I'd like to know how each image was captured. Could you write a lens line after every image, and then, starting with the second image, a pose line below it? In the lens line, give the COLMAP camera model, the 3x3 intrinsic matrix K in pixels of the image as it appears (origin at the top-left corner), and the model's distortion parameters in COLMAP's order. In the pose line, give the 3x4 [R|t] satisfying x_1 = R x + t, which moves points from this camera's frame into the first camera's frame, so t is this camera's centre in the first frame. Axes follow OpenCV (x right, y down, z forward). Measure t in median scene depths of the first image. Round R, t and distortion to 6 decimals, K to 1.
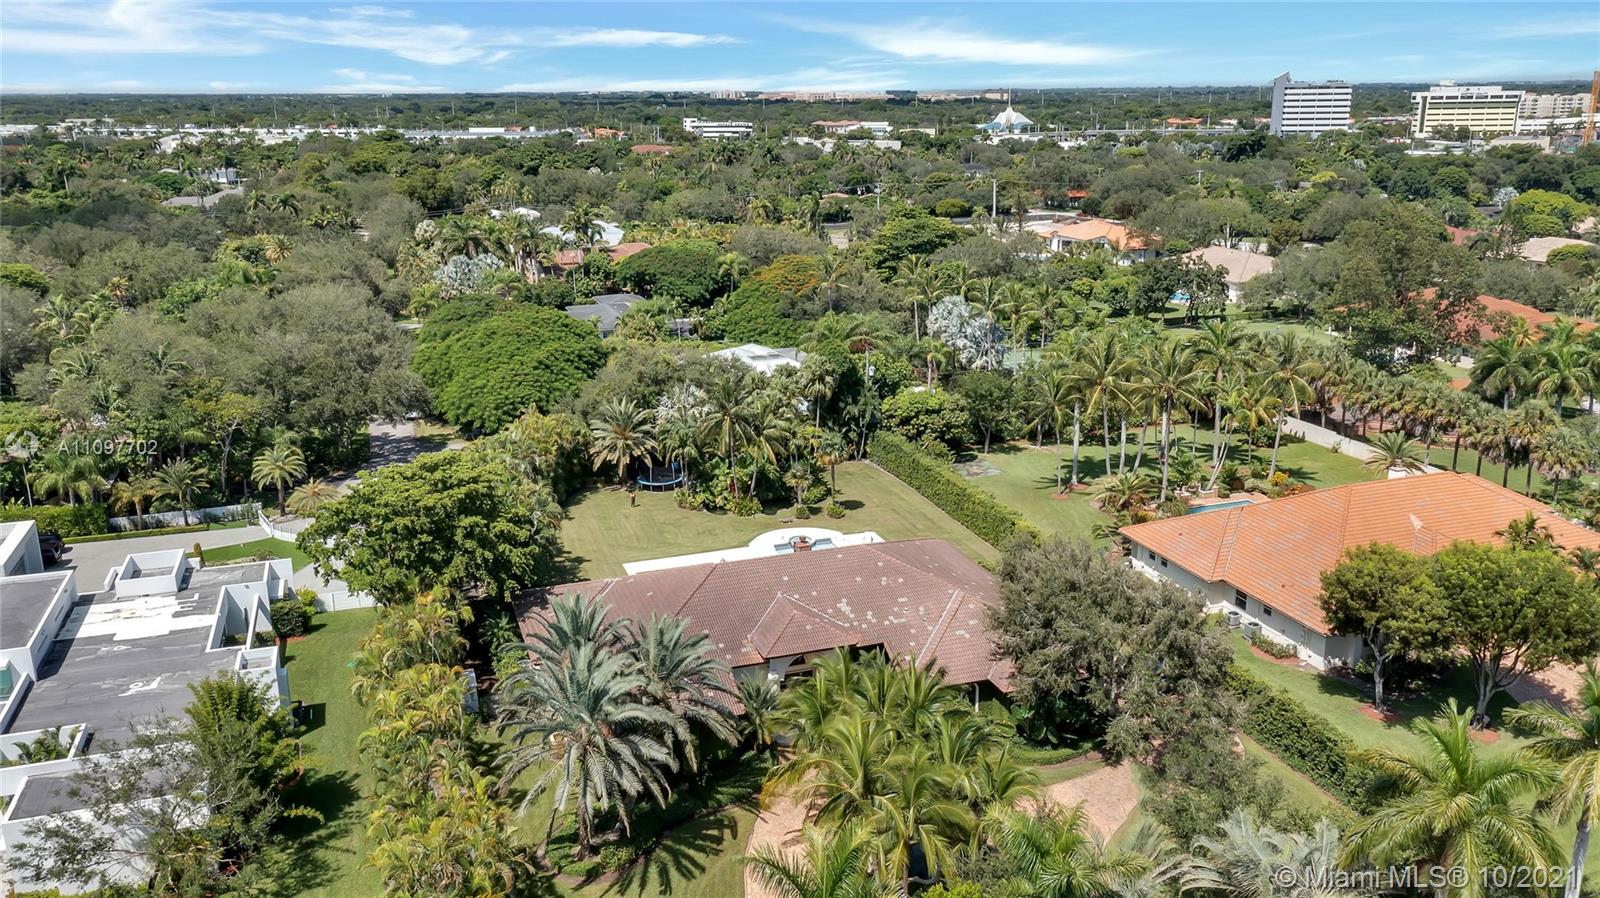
lens RADIAL K [[1274.1, 0, 807.5], [0, 1274.1, 437.5], [0, 0, 1]] dist [0.009105, 0.002955]
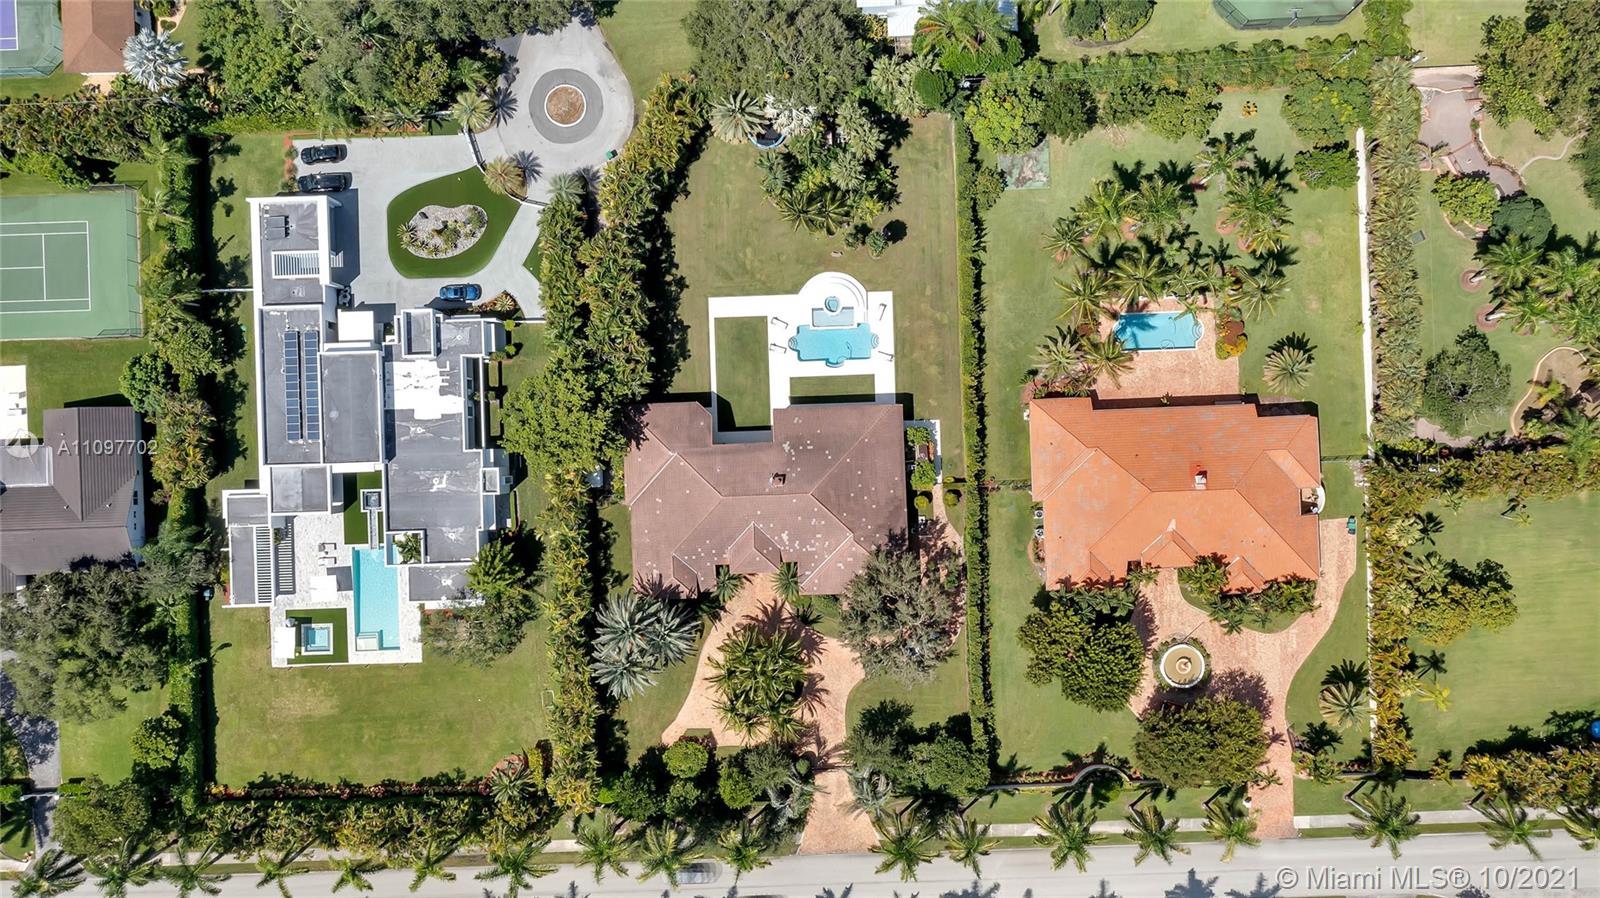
lens RADIAL K [[1273.1, 0, 805.8], [0, 1273.1, 443.3], [0, 0, 1]] dist [0.016271, 0.013055]
pose [[0.954107, 0.299280, -0.010546, 0.022542], [-0.069028, 0.254056, 0.964723, -1.037425], [0.291402, -0.919721, 0.263056, 0.394800]]
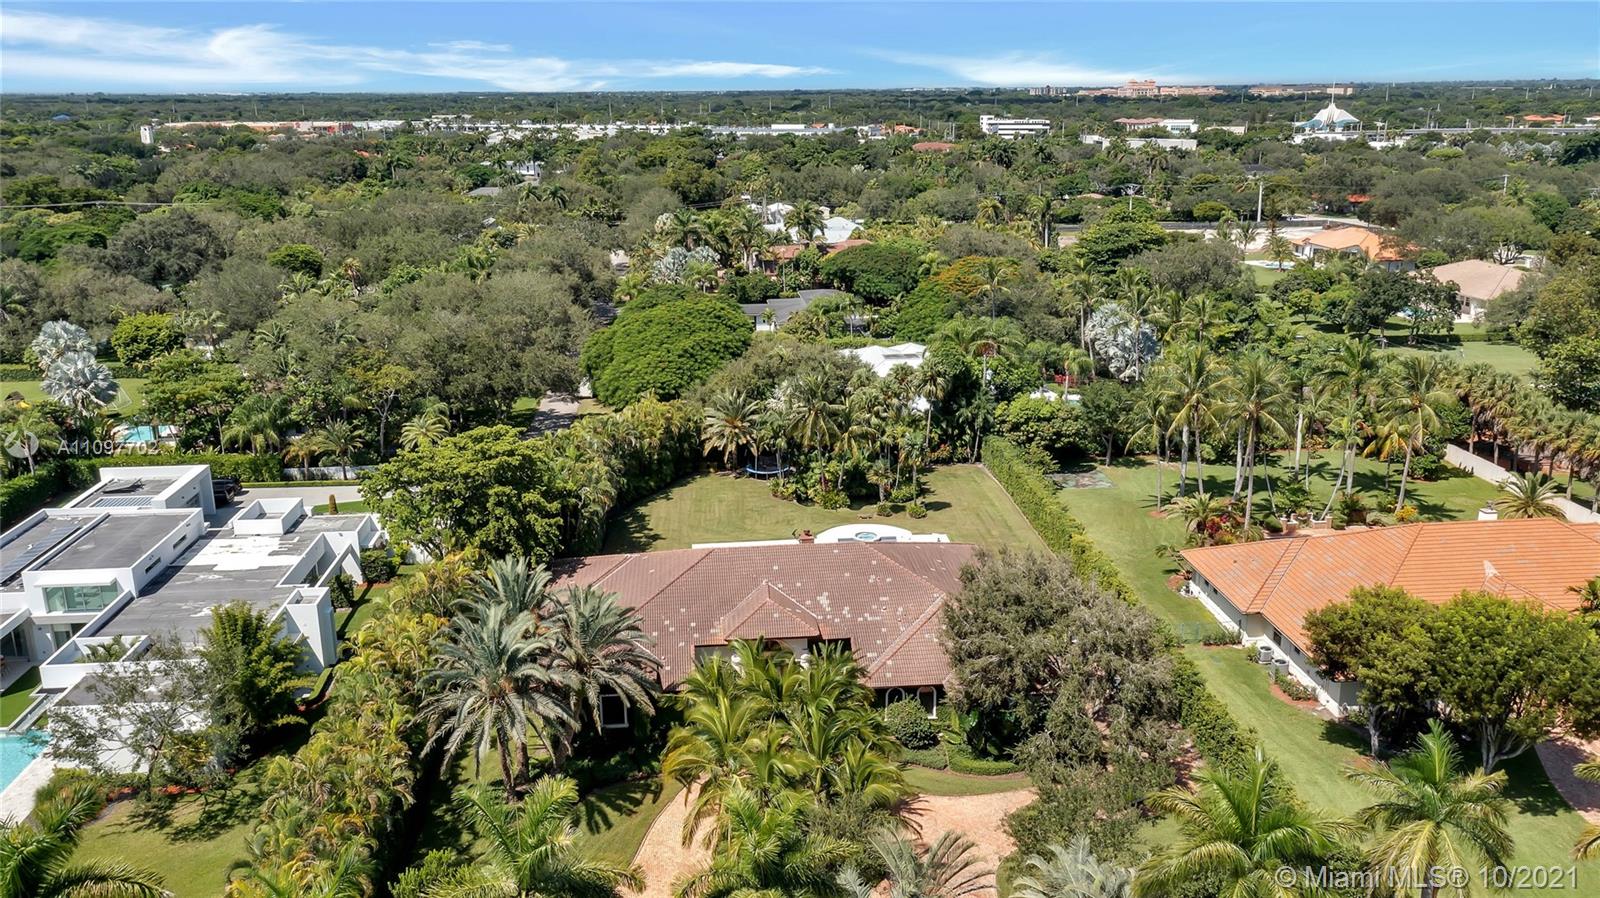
lens RADIAL K [[1273.1, 0, 805.8], [0, 1273.1, 443.3], [0, 0, 1]] dist [0.016271, 0.013055]
pose [[0.969426, 0.064385, -0.236788, 0.153336], [-0.062697, 0.997925, 0.014662, -0.004667], [0.237240, 0.000632, 0.971451, -0.002221]]
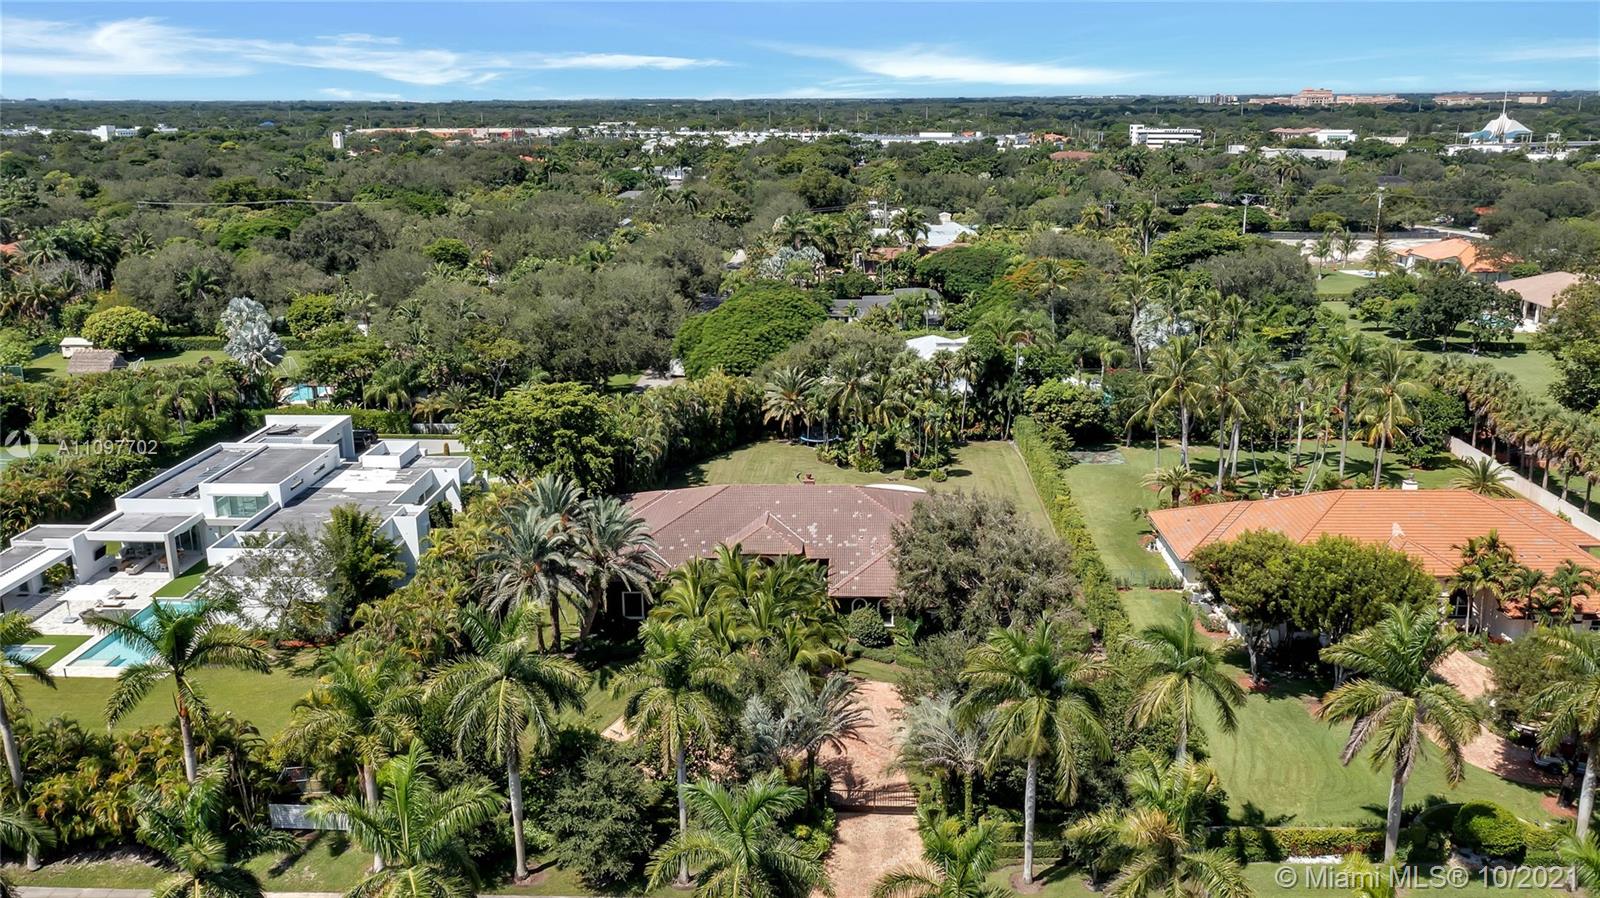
lens RADIAL K [[1273.1, 0, 805.8], [0, 1273.1, 443.3], [0, 0, 1]] dist [0.016271, 0.013055]
pose [[0.931010, 0.096462, -0.352015, 0.277961], [-0.096058, 0.995201, 0.018658, 0.016391], [0.352125, 0.016443, 0.935808, -0.105441]]
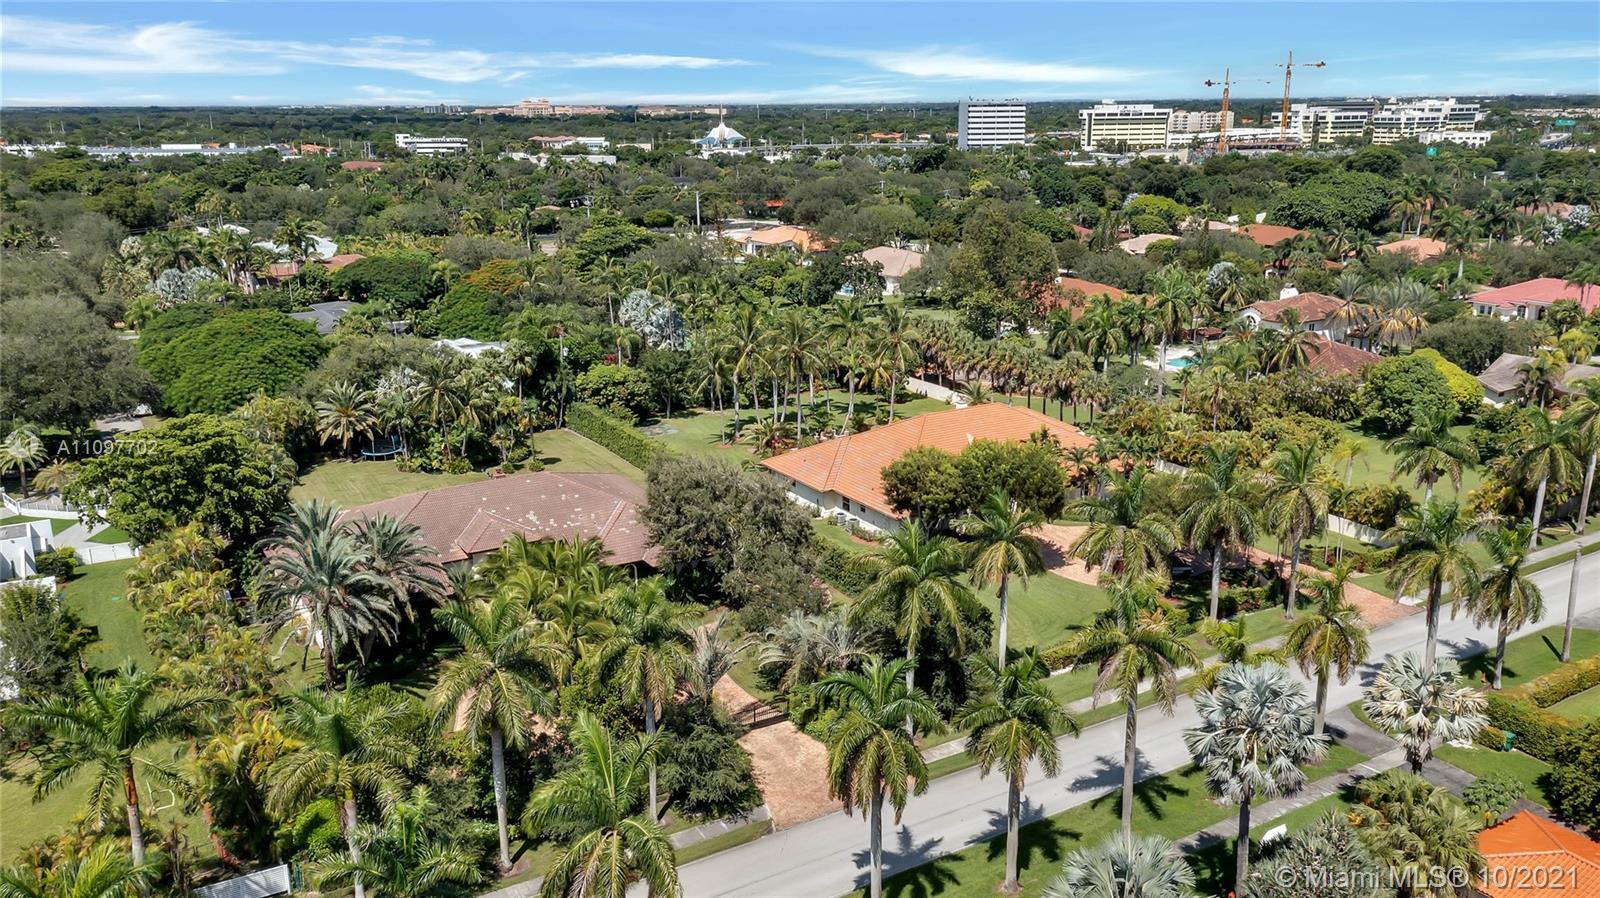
lens RADIAL K [[1274.1, 0, 807.5], [0, 1274.1, 437.5], [0, 0, 1]] dist [0.009105, 0.002955]
pose [[0.978227, -0.050684, 0.201252, 0.028339], [0.052819, 0.998590, -0.005248, 0.045283], [-0.200702, 0.015764, 0.979525, -0.200292]]
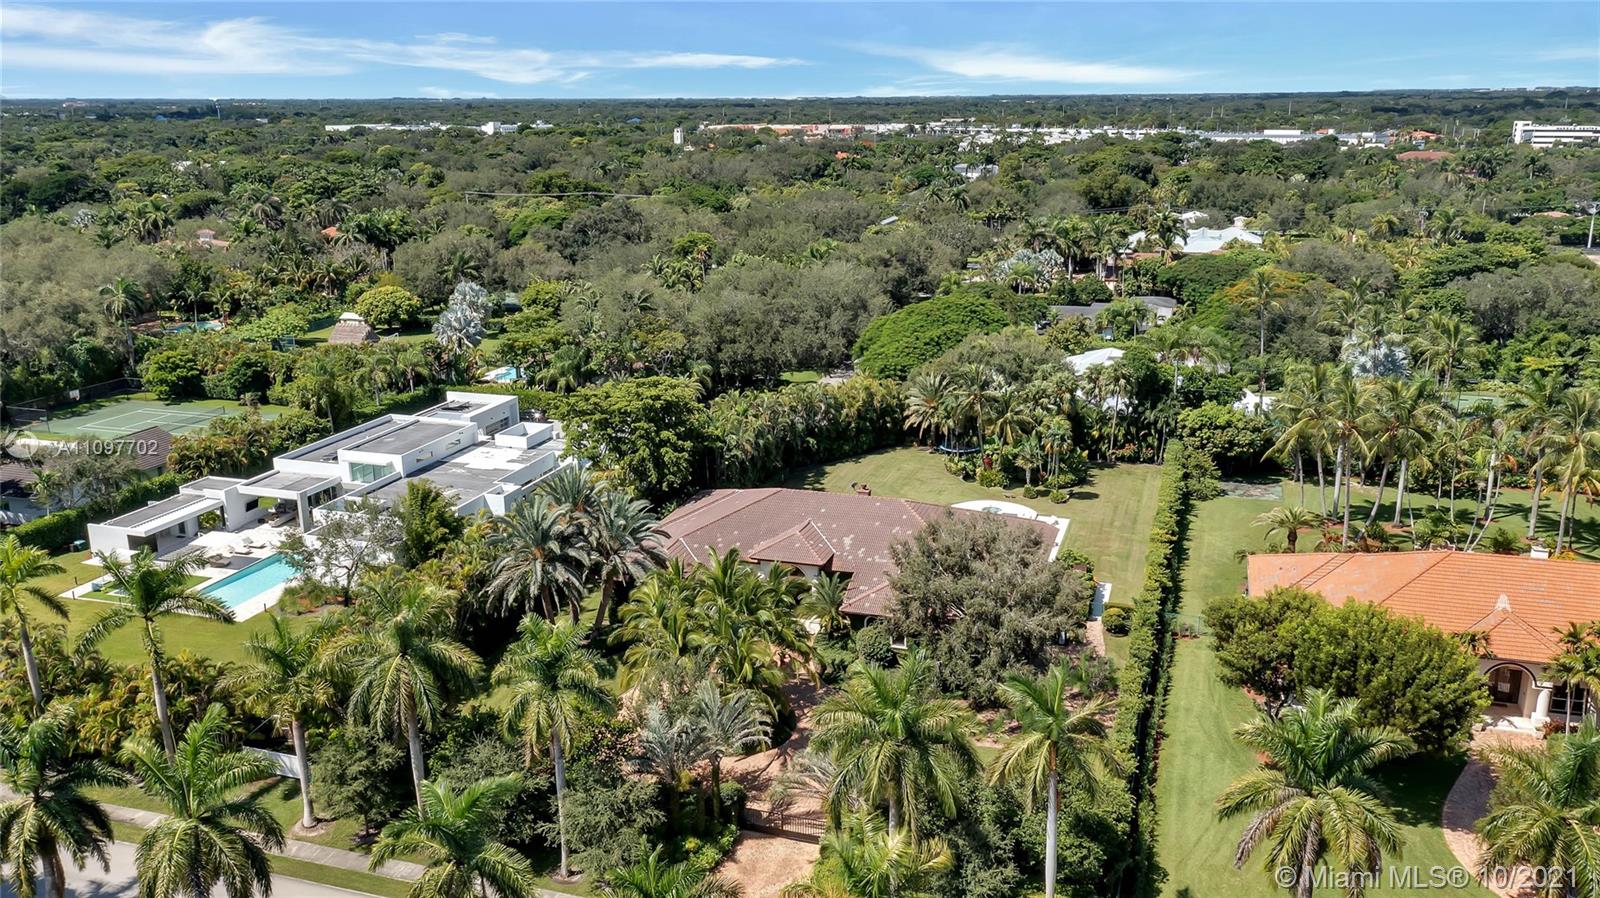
lens RADIAL K [[1273.1, 0, 805.8], [0, 1273.1, 443.3], [0, 0, 1]] dist [0.016271, 0.013055]
pose [[0.797933, 0.158475, -0.581540, 0.424223], [-0.155691, 0.986265, 0.055143, -0.012430], [0.582291, 0.046540, 0.811647, -0.012680]]
